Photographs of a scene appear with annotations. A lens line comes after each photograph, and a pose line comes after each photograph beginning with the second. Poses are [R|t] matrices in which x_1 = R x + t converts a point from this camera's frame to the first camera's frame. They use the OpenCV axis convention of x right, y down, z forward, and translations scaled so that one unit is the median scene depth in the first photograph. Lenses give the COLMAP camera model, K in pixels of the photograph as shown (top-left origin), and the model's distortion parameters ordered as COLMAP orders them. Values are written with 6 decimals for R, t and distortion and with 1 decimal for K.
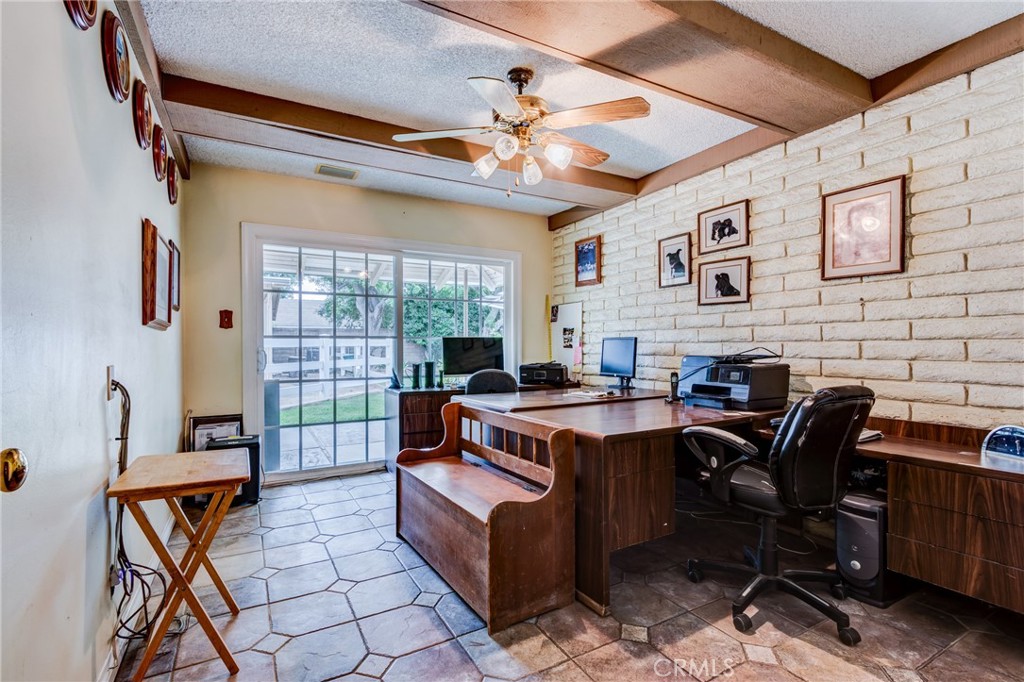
lens RADIAL K [[466.4, 0, 510.4], [0, 466.4, 343.7], [0, 0, 1]] dist [0.002770, -0.001239]
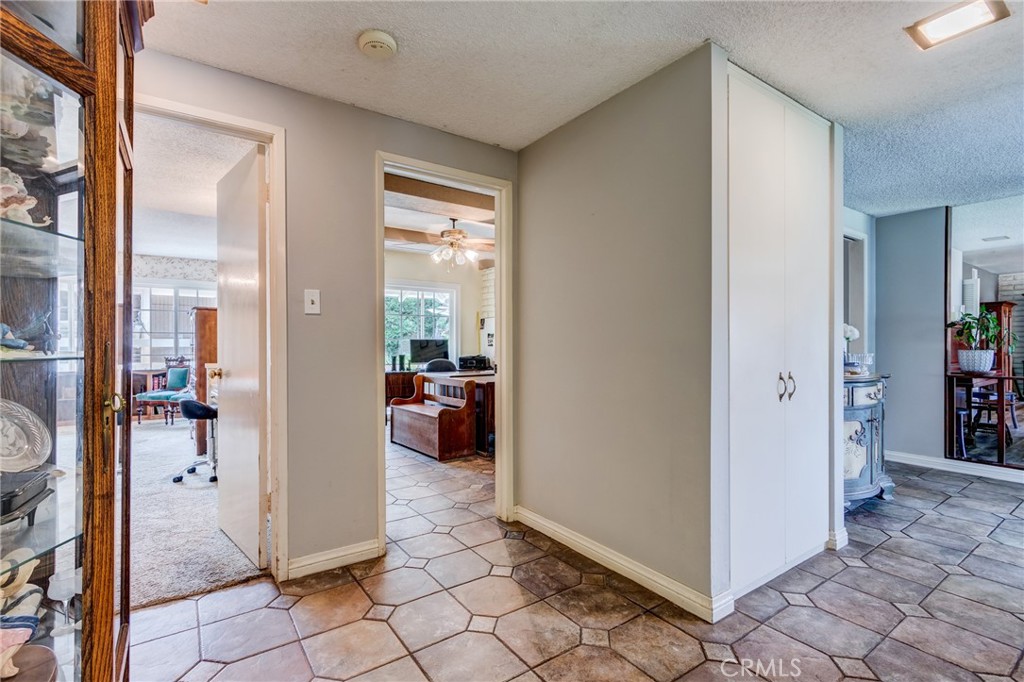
lens RADIAL K [[466.4, 0, 514.6], [0, 466.4, 341.5], [0, 0, 1]] dist [0.002770, -0.001239]
pose [[0.993966, 0.000204, 0.109685, 0.037810], [-0.000014, 0.999998, -0.001741, -0.004515], [-0.109685, 0.001729, 0.993965, -0.660801]]
